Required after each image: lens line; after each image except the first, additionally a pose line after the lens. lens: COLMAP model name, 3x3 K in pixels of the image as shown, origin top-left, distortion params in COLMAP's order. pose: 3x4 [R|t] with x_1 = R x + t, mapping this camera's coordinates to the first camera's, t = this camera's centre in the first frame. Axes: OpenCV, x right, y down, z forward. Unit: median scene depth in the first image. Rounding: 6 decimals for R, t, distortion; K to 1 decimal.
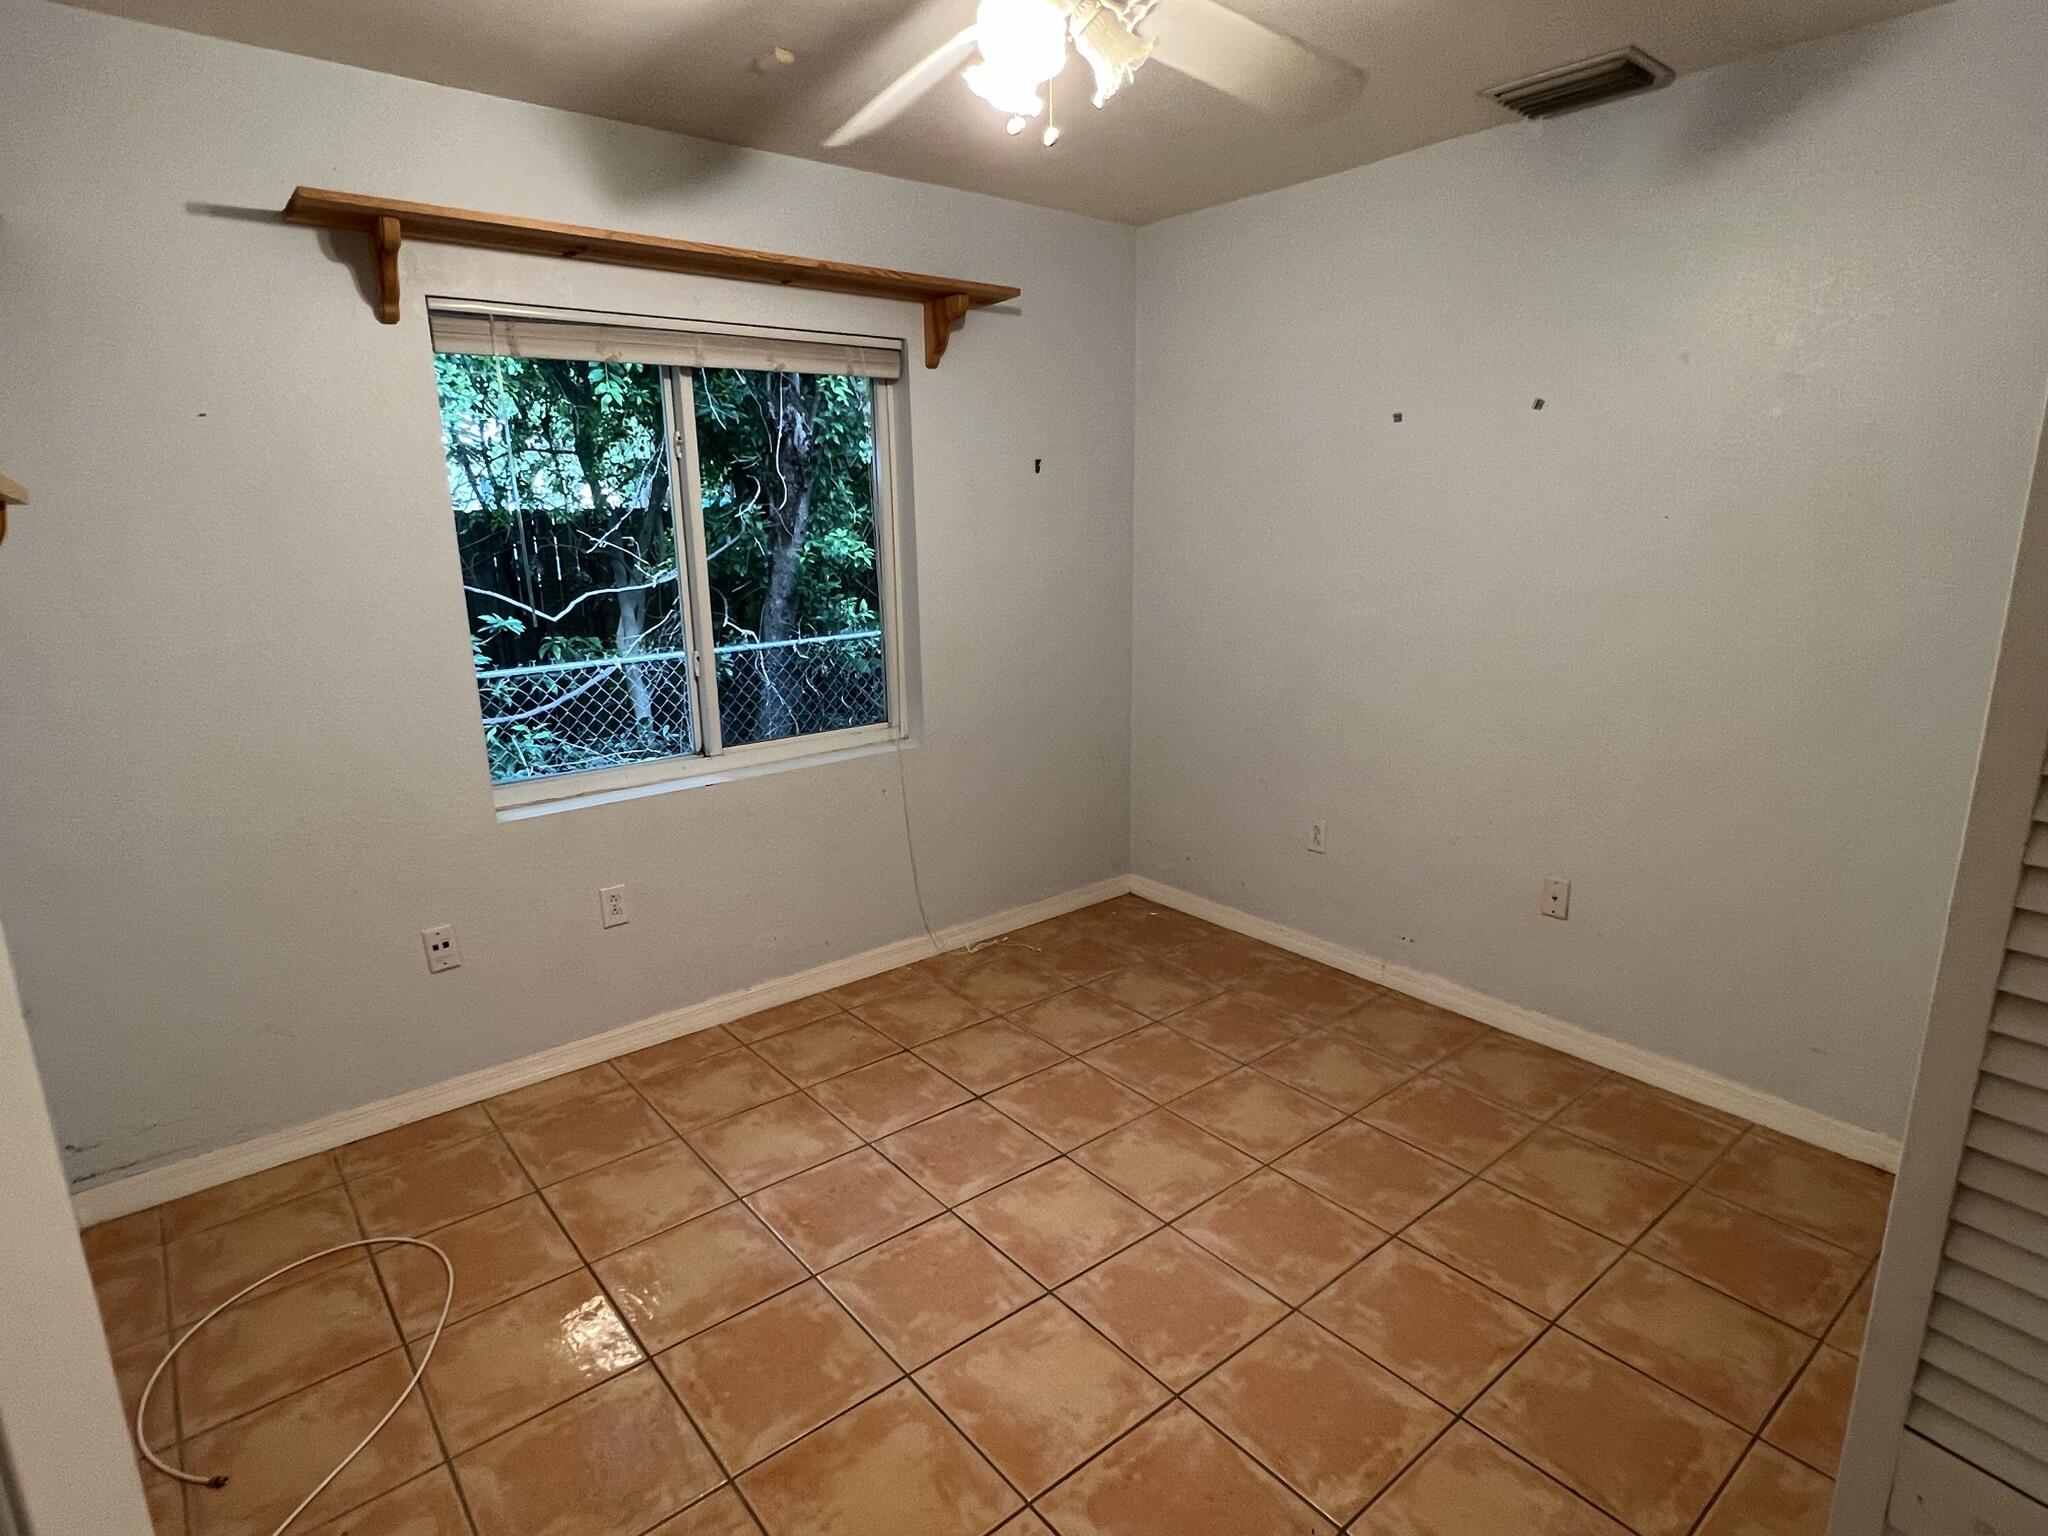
lens RADIAL K [[1097.2, 0, 1024.3], [0, 1097.2, 772.6], [0, 0, 1]] dist [-0.004891, -0.000787]
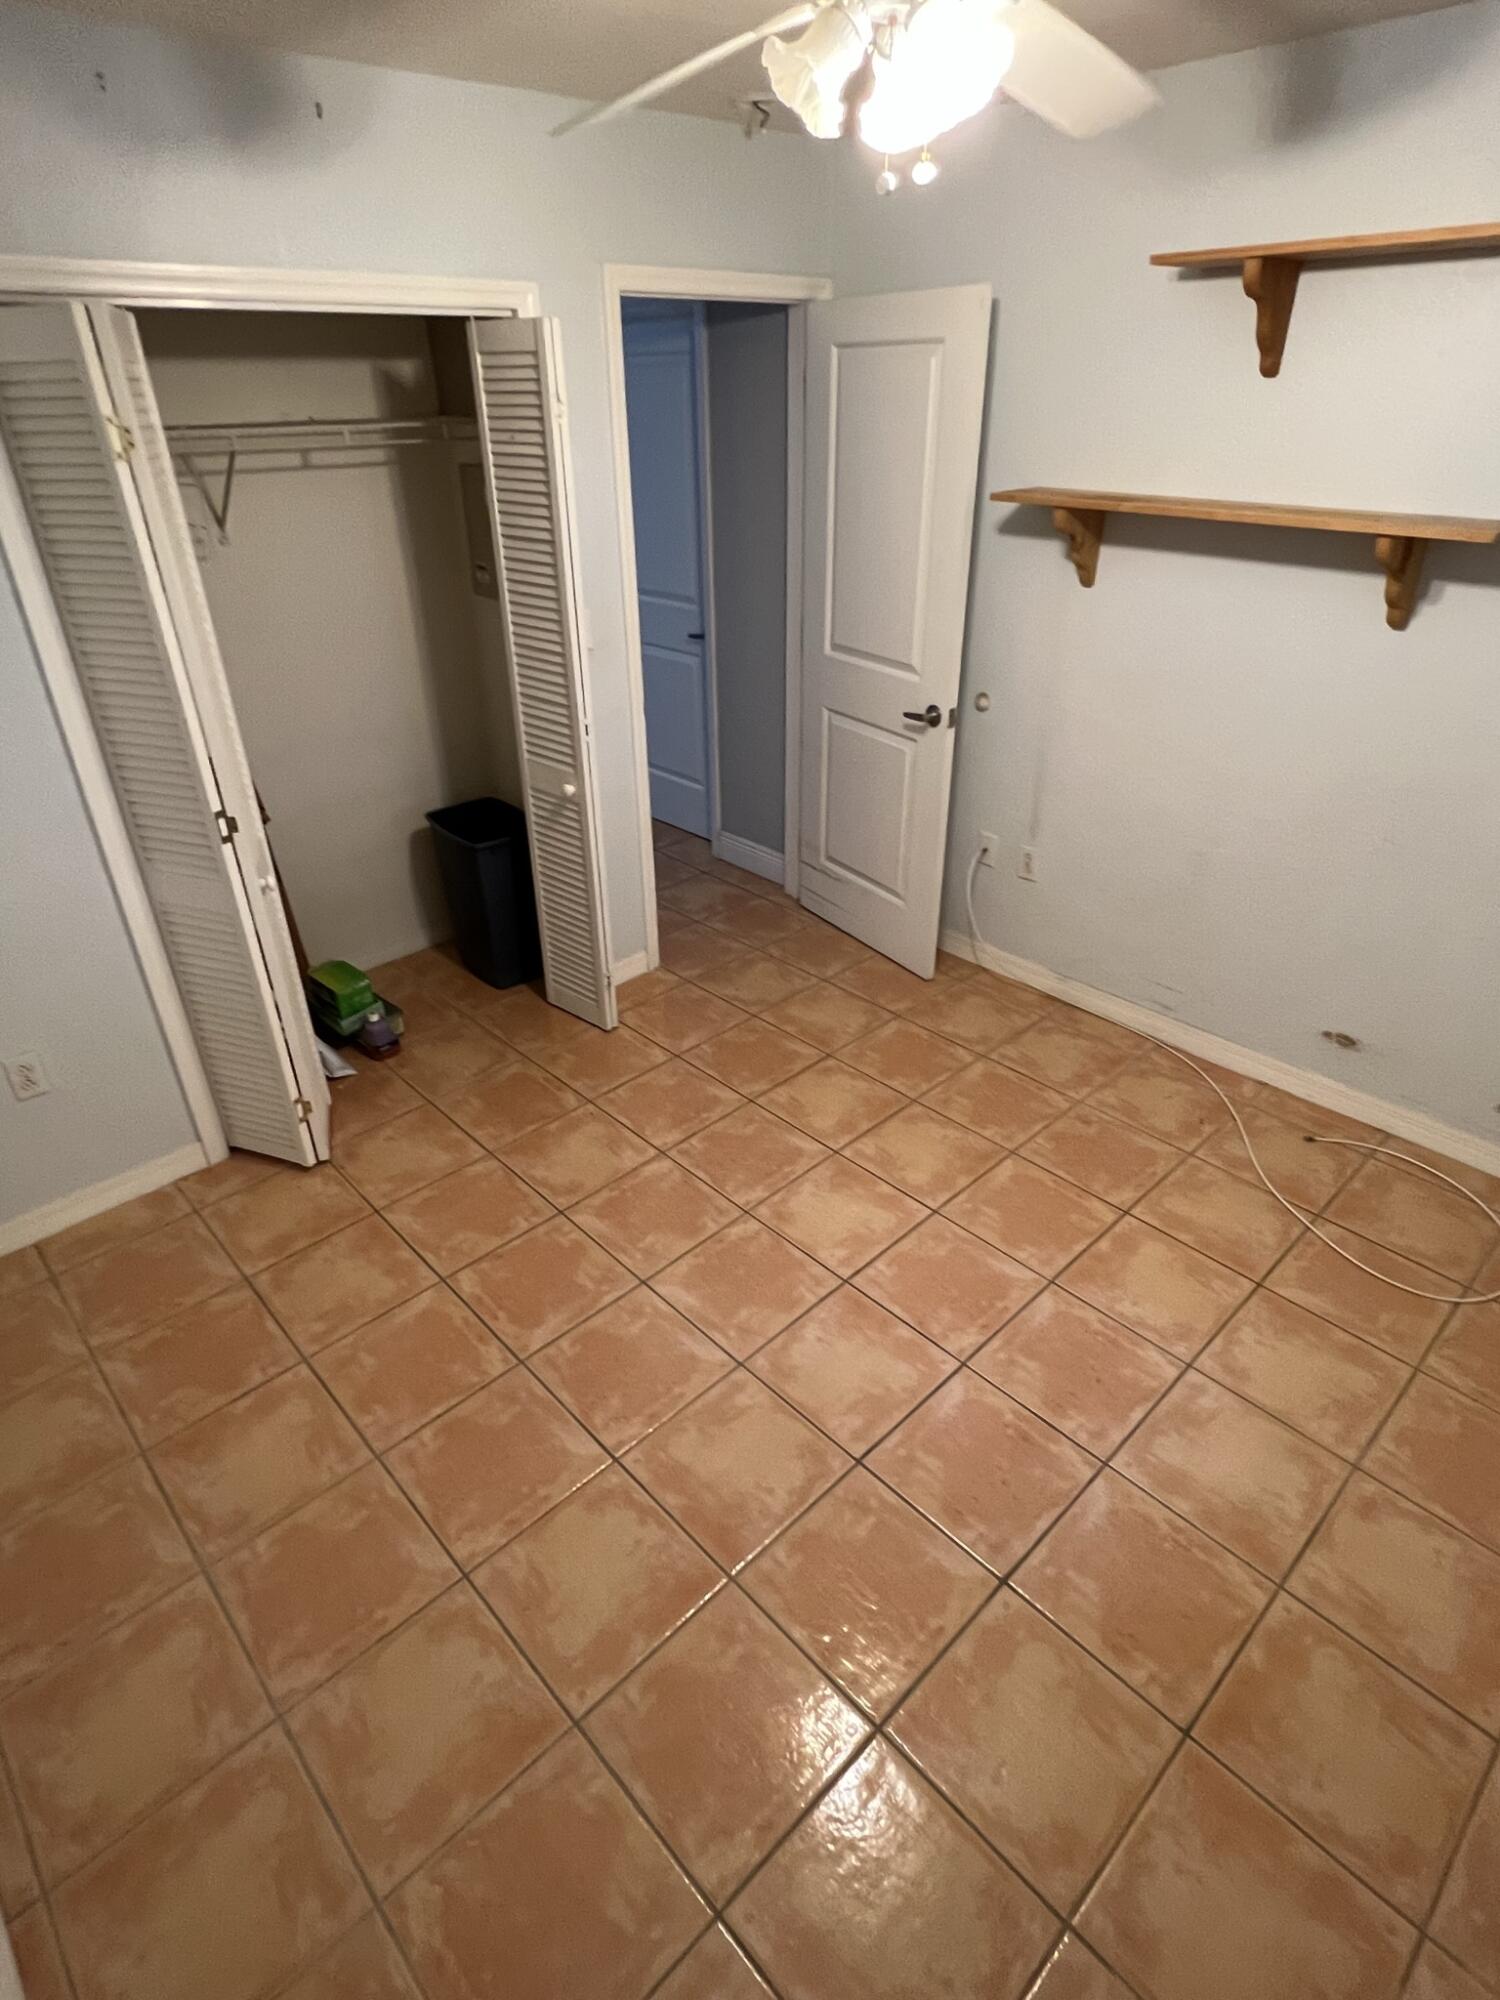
lens RADIAL K [[1071.5, 0, 753.3], [0, 1071.5, 1006.3], [0, 0, 1]] dist [-0.004891, -0.000787]
pose [[-0.997138, 0.060210, -0.045731, 0.126975], [0.011616, 0.719656, 0.694233, -0.438296], [0.074711, 0.691715, -0.718296, 1.298965]]
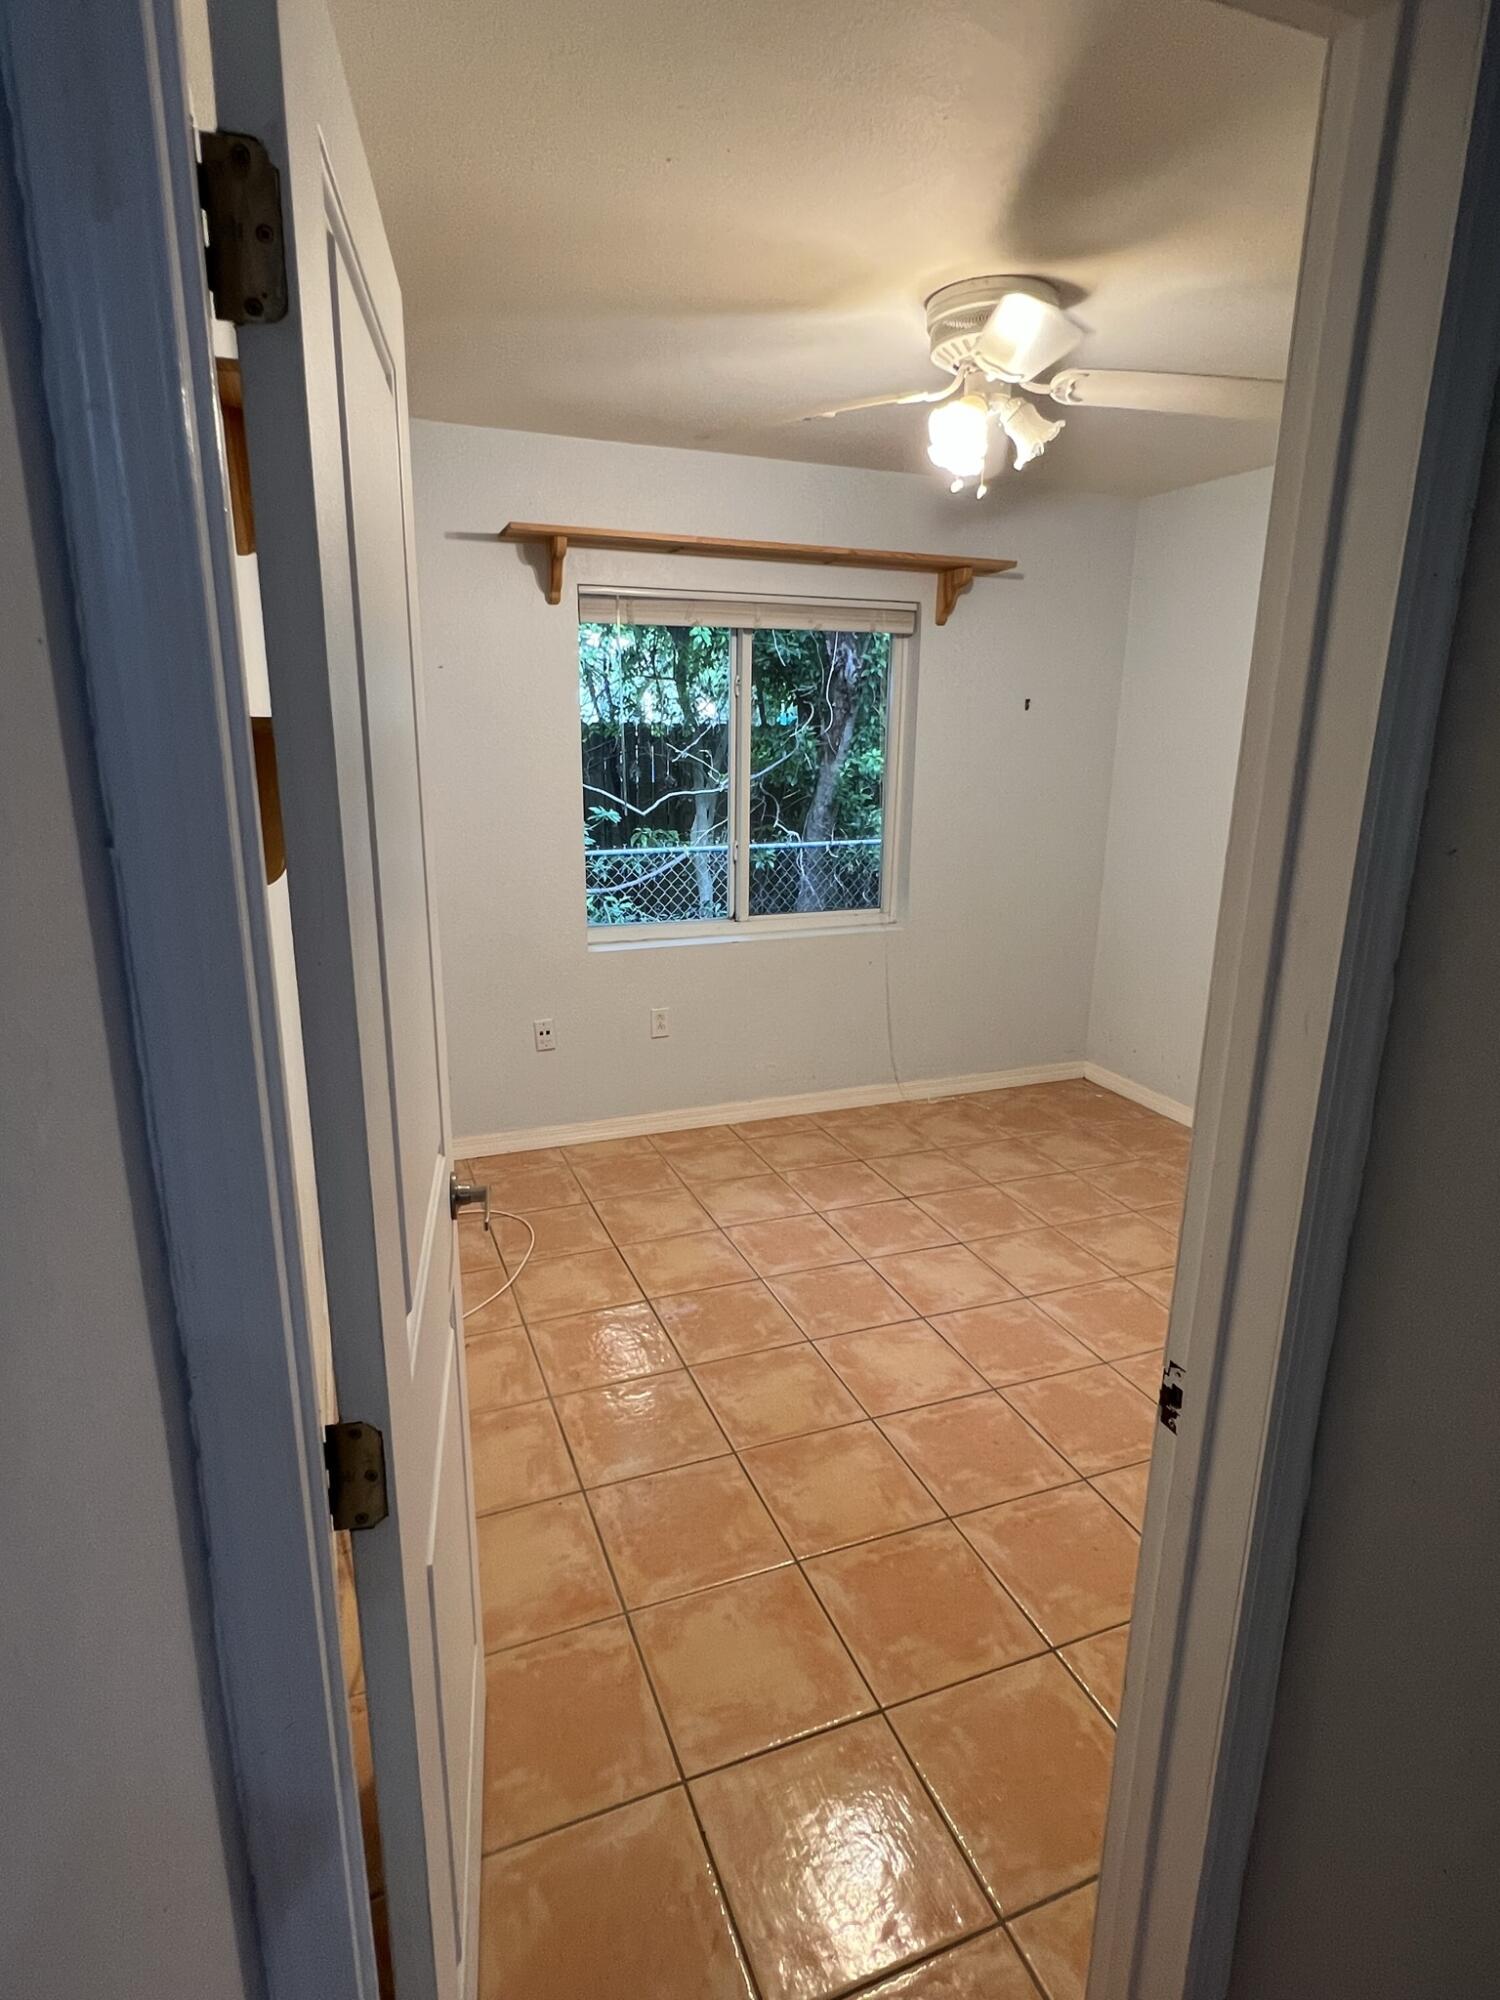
lens RADIAL K [[1071.5, 0, 749.2], [0, 1071.5, 991.0], [0, 0, 1]] dist [-0.004891, -0.000787]
pose [[0.950867, 0.099909, -0.293037, 0.135357], [-0.097476, 0.994974, 0.022931, 0.046133], [0.293856, 0.006760, 0.955826, -0.278199]]
